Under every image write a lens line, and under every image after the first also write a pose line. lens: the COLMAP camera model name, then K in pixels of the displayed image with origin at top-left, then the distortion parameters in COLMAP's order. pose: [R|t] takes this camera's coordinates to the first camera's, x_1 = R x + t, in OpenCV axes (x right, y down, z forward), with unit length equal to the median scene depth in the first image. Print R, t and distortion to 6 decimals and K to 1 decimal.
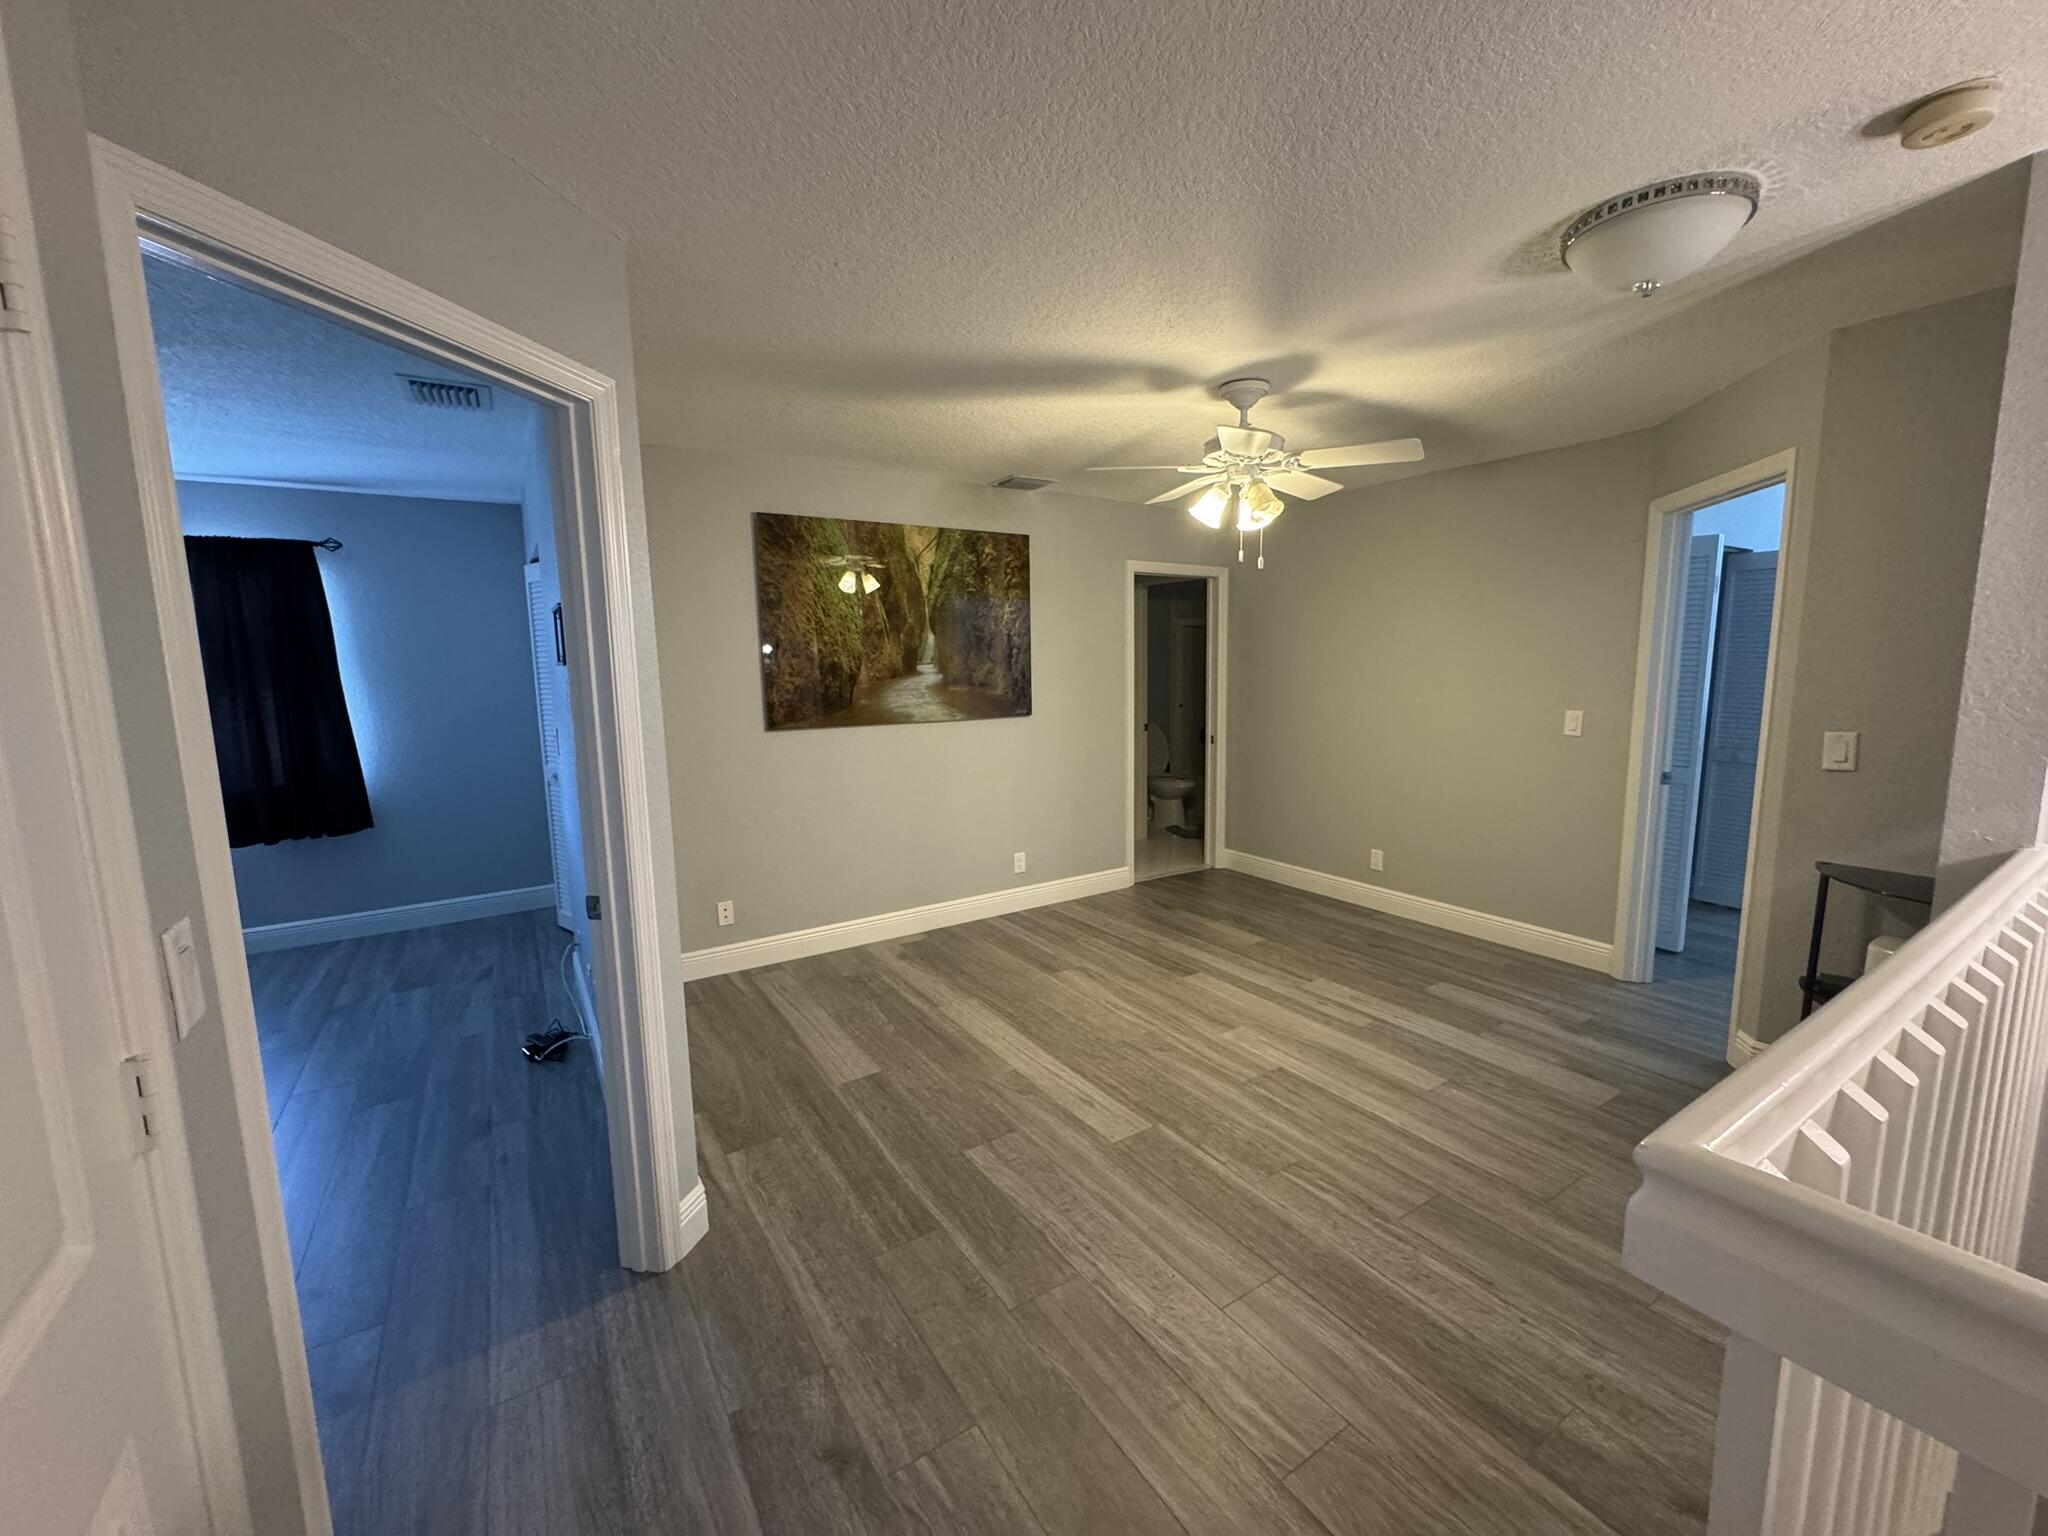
lens RADIAL K [[823.3, 0, 1025.6], [0, 823.3, 770.9], [0, 0, 1]] dist [-0.001849, 0.000057]
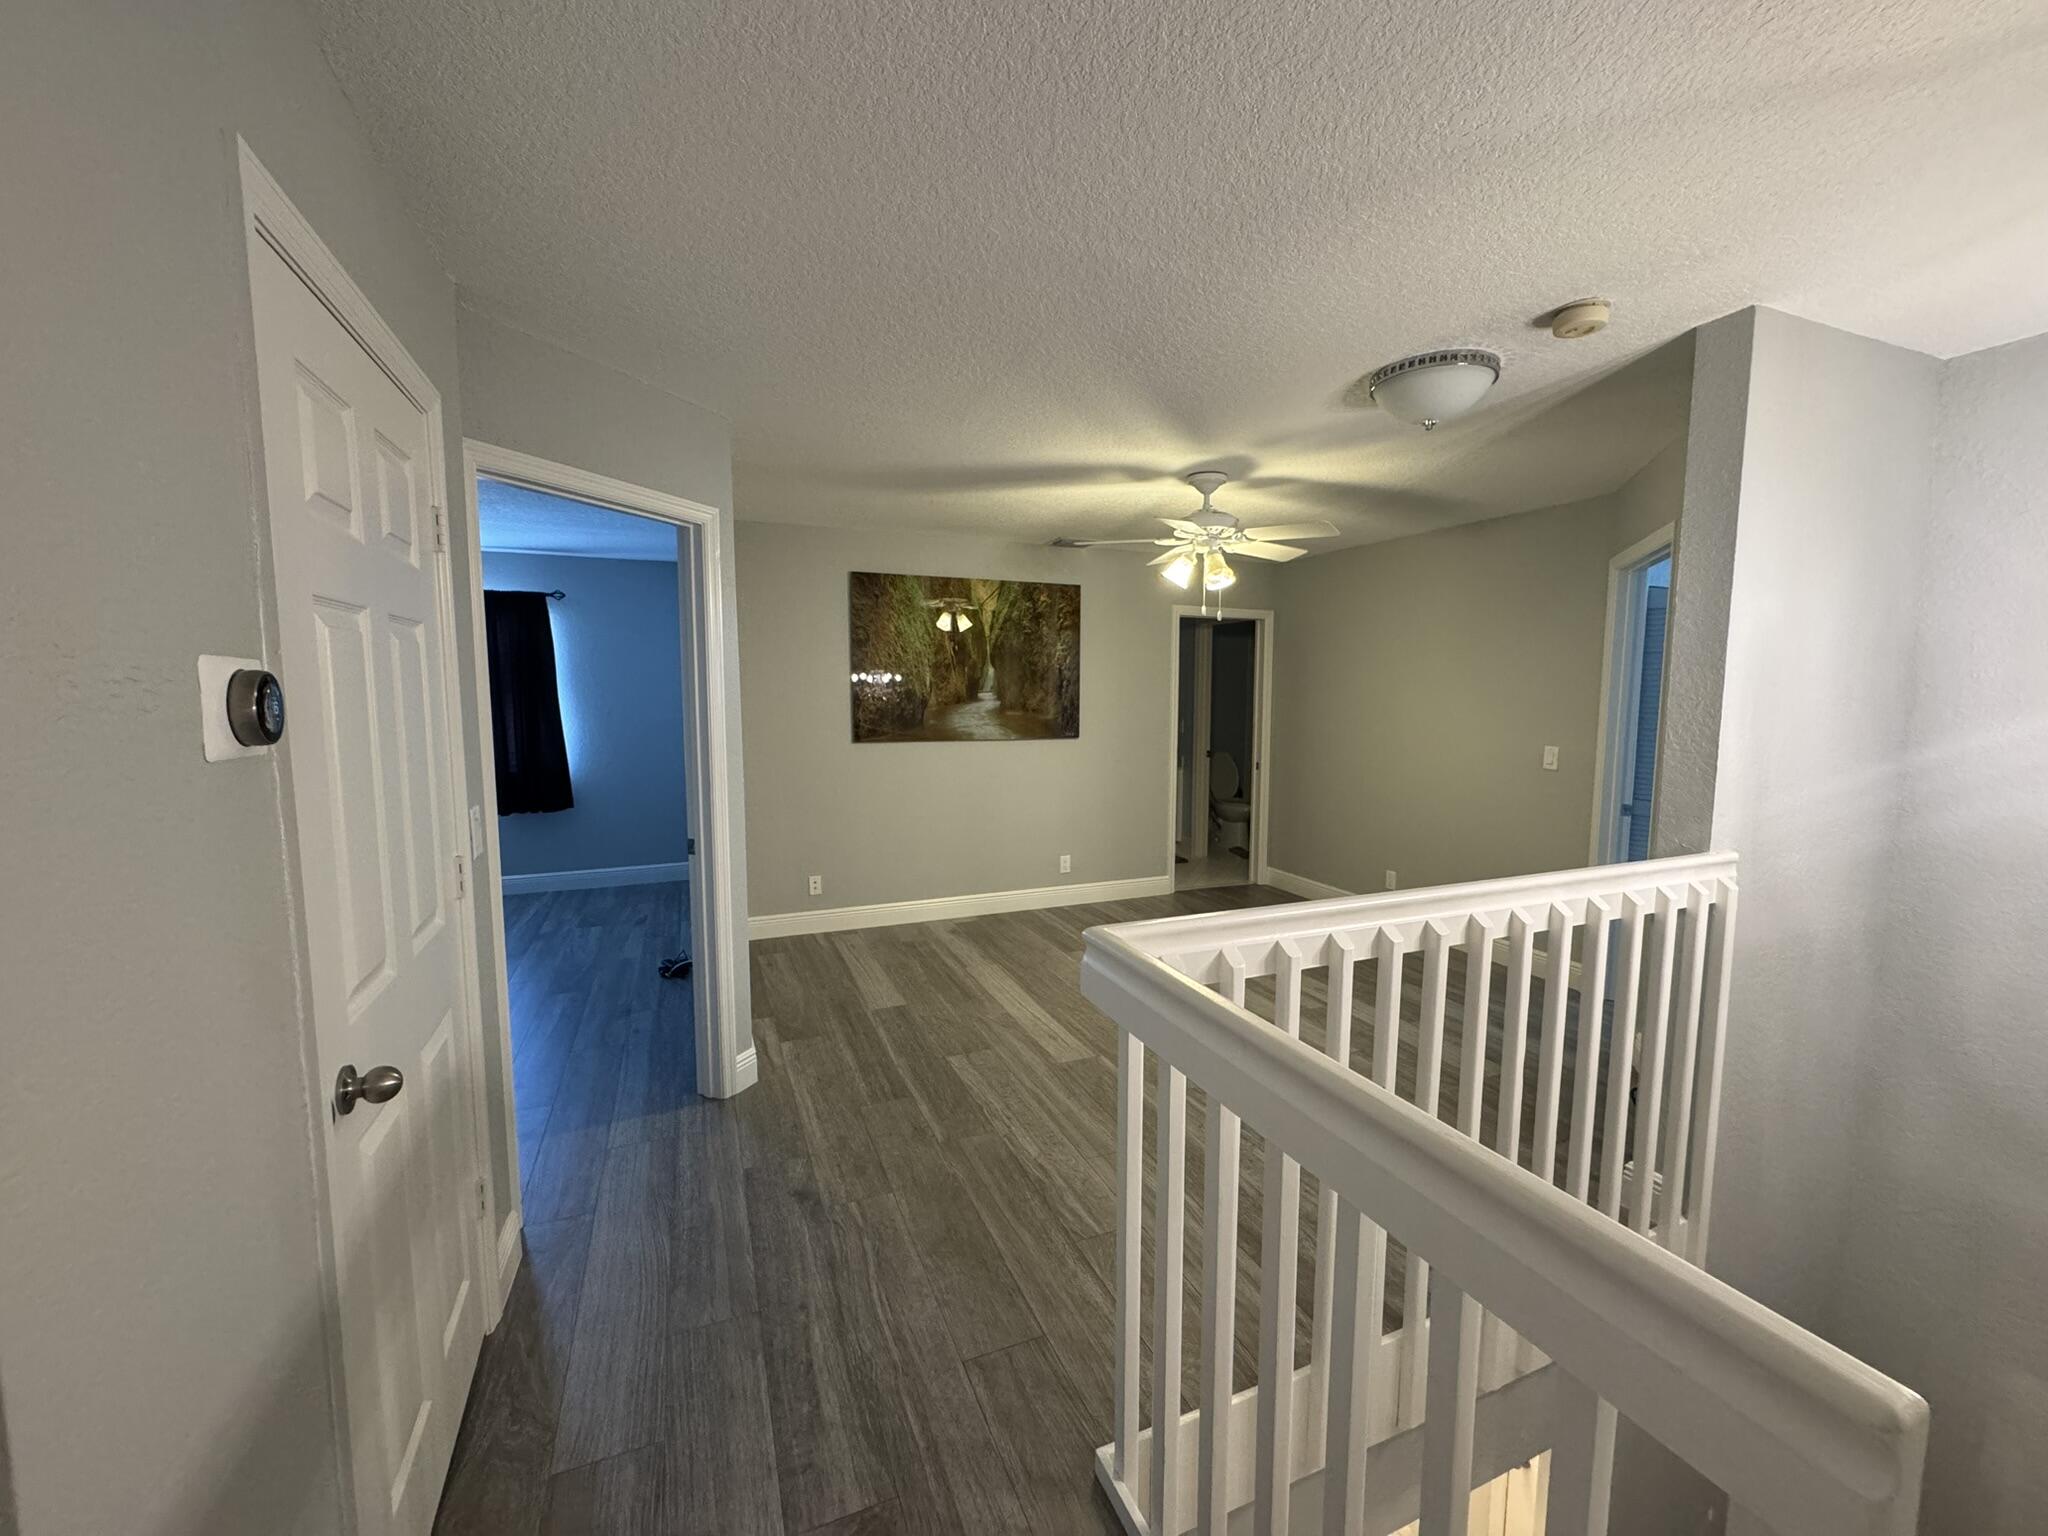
lens RADIAL K [[823.3, 0, 1022.8], [0, 823.3, 770.1], [0, 0, 1]] dist [-0.001849, 0.000057]
pose [[0.983054, 0.036136, -0.179722, 0.214996], [-0.042477, 0.998599, -0.031558, 0.028173], [0.178330, 0.038657, 0.983211, -0.244569]]
